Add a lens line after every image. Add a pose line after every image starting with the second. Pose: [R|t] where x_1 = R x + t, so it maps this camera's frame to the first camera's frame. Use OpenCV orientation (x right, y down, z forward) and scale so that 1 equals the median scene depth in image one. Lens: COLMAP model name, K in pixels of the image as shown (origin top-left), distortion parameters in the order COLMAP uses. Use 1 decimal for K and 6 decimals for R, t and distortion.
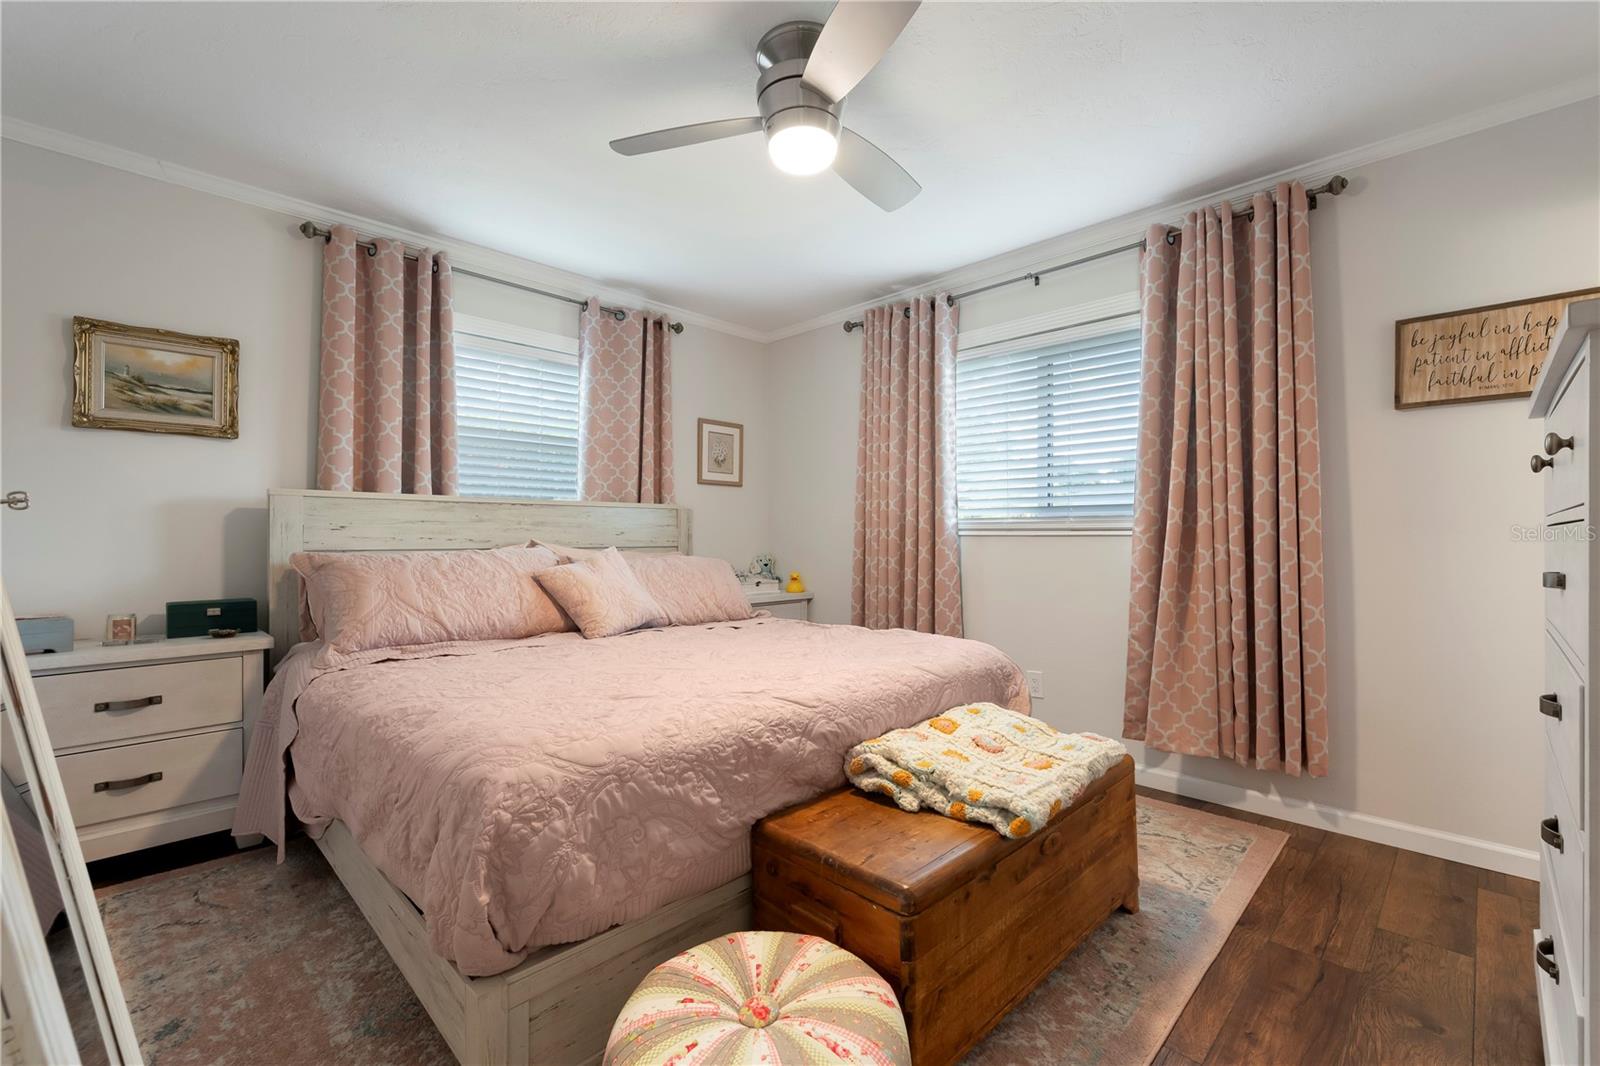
lens RADIAL K [[665.6, 0, 785.5], [0, 665.6, 529.6], [0, 0, 1]] dist [0.003271, -0.001092]
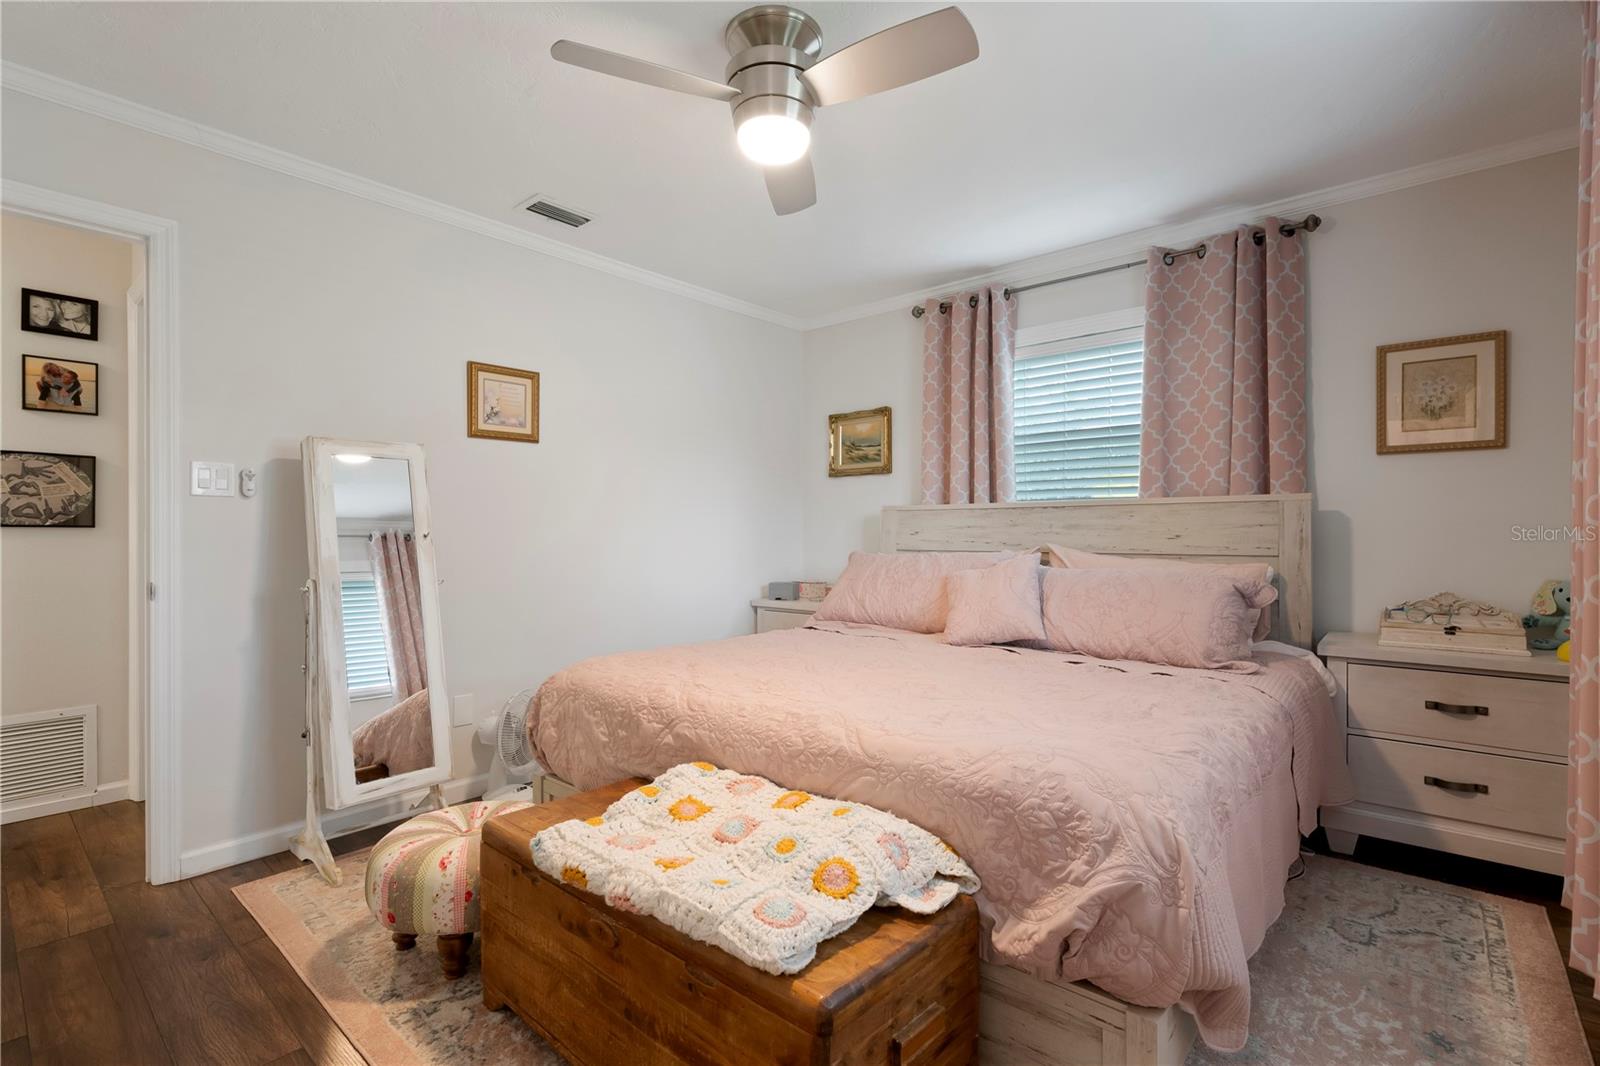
lens RADIAL K [[723.8, 0, 835.8], [0, 723.8, 540.8], [0, 0, 1]] dist [0.000195, 0.000972]
pose [[0.127330, 0.007970, -0.991828, 0.674972], [0.011192, 0.999893, 0.009471, -0.002928], [0.991797, -0.012307, 0.127227, 0.612460]]
